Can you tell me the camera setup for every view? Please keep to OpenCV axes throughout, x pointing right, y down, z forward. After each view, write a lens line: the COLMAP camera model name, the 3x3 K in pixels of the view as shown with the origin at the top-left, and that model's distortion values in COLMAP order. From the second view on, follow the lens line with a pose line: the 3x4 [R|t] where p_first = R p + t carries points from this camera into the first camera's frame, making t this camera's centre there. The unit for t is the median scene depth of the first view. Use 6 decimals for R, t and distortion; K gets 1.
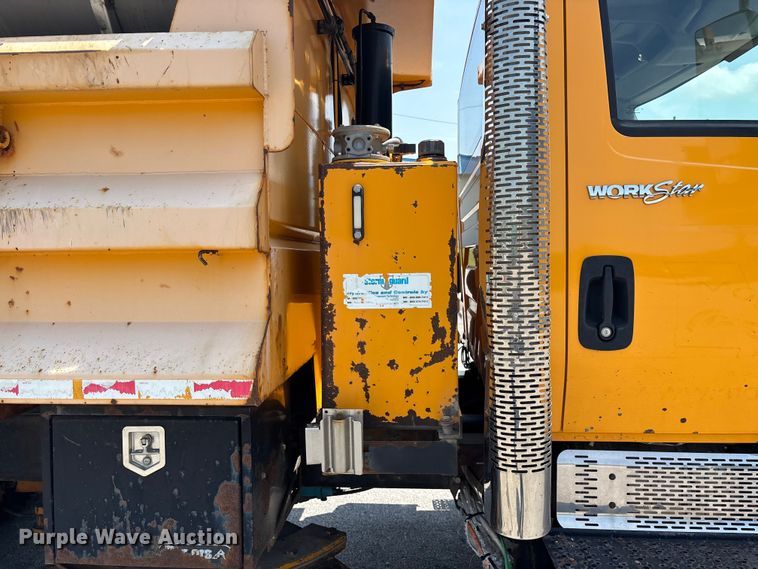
lens RADIAL K [[576.7, 0, 381.3], [0, 576.7, 278.7], [0, 0, 1]] dist [0.066314, -0.079648]
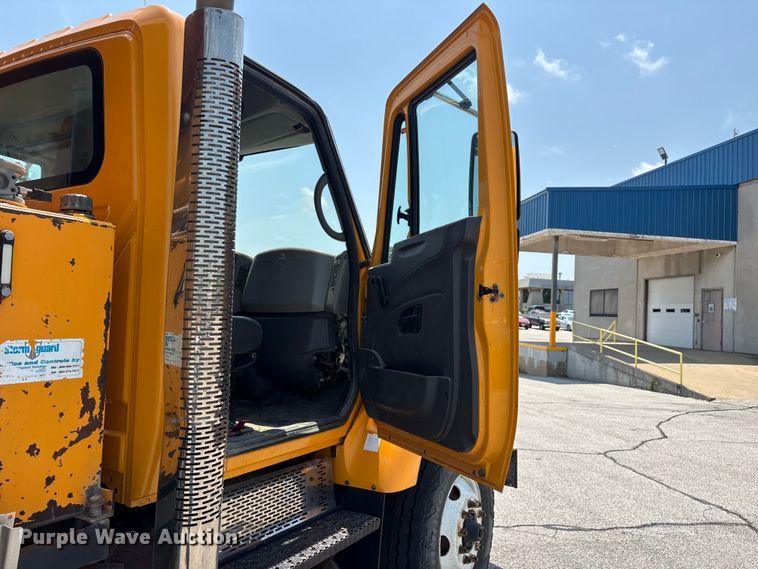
lens RADIAL K [[576.7, 0, 381.3], [0, 576.7, 278.7], [0, 0, 1]] dist [0.066314, -0.079648]
pose [[0.449751, 0.082602, 0.889326, -0.527810], [0.013480, 0.994973, -0.099232, -0.006341], [-0.893052, 0.056617, 0.446377, 0.164291]]
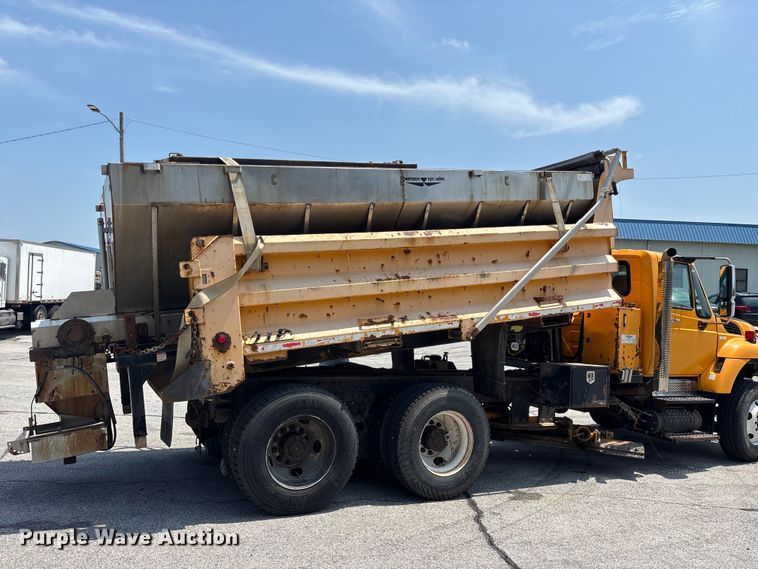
lens RADIAL K [[572.9, 0, 375.6], [0, 572.9, 286.1], [0, 0, 1]] dist [0.075619, -0.096159]
pose [[0.855000, -0.070280, 0.513844, -3.631115], [0.097611, 0.994876, -0.026345, -0.002509], [-0.509360, 0.072682, 0.857479, -1.645186]]
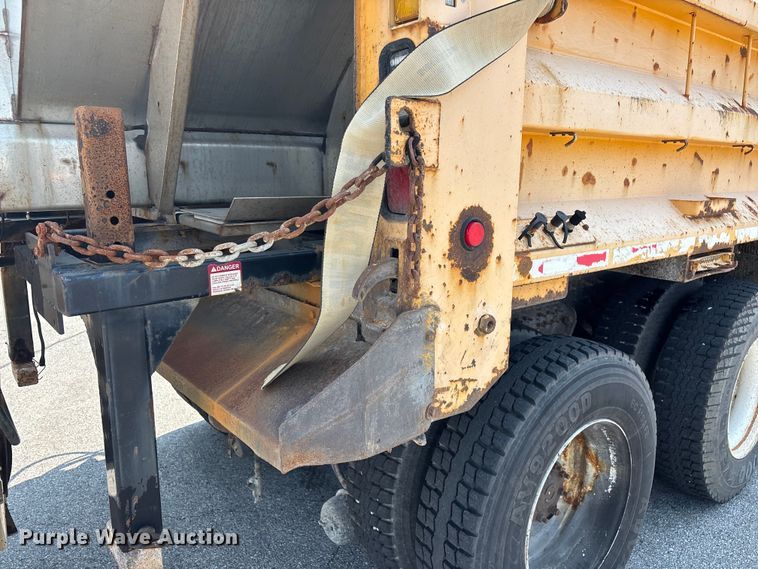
lens RADIAL K [[576.7, 0, 381.3], [0, 576.7, 278.7], [0, 0, 1]] dist [0.066314, -0.079648]
pose [[0.727567, -0.120416, 0.675386, -3.483705], [0.017168, 0.987362, 0.157546, 0.042014], [-0.685822, -0.103030, 0.720440, 0.559574]]
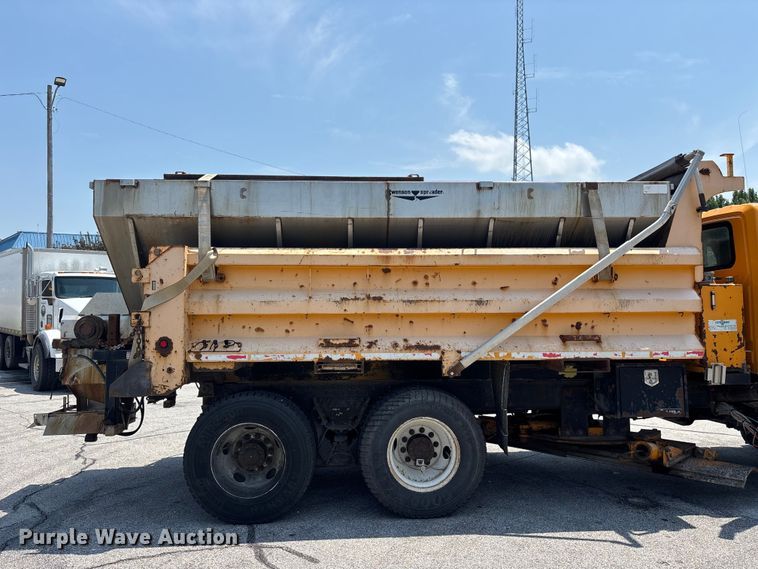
lens RADIAL K [[572.9, 0, 375.6], [0, 572.9, 286.1], [0, 0, 1]] dist [0.075619, -0.096159]
pose [[0.994469, 0.004847, 0.104922, -2.160684], [0.005770, 0.994906, -0.100643, 0.113905], [-0.104875, 0.100692, 0.989375, -1.896330]]
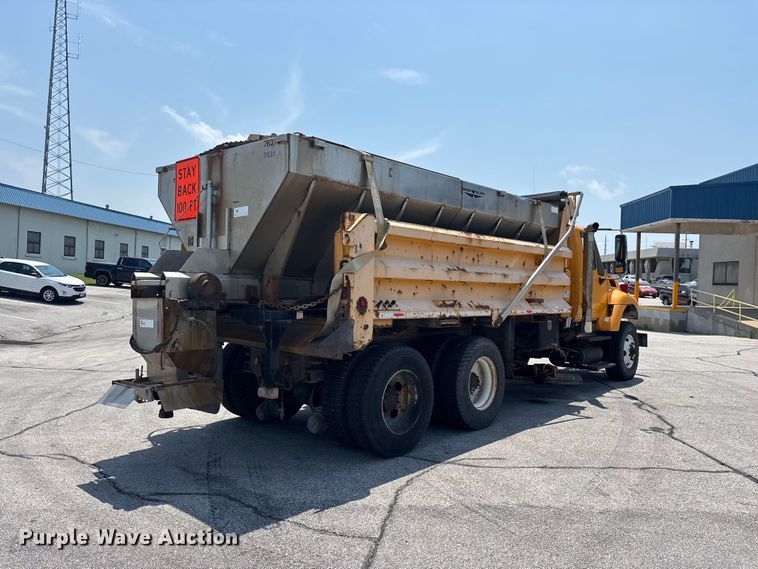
lens RADIAL K [[577.6, 0, 378.8], [0, 577.6, 279.8], [0, 0, 1]] dist [0.063797, -0.073621]
pose [[0.615499, 0.030371, 0.787552, -5.244163], [0.016537, 0.998540, -0.051431, 0.138654], [-0.787964, 0.044679, 0.614098, -0.929566]]
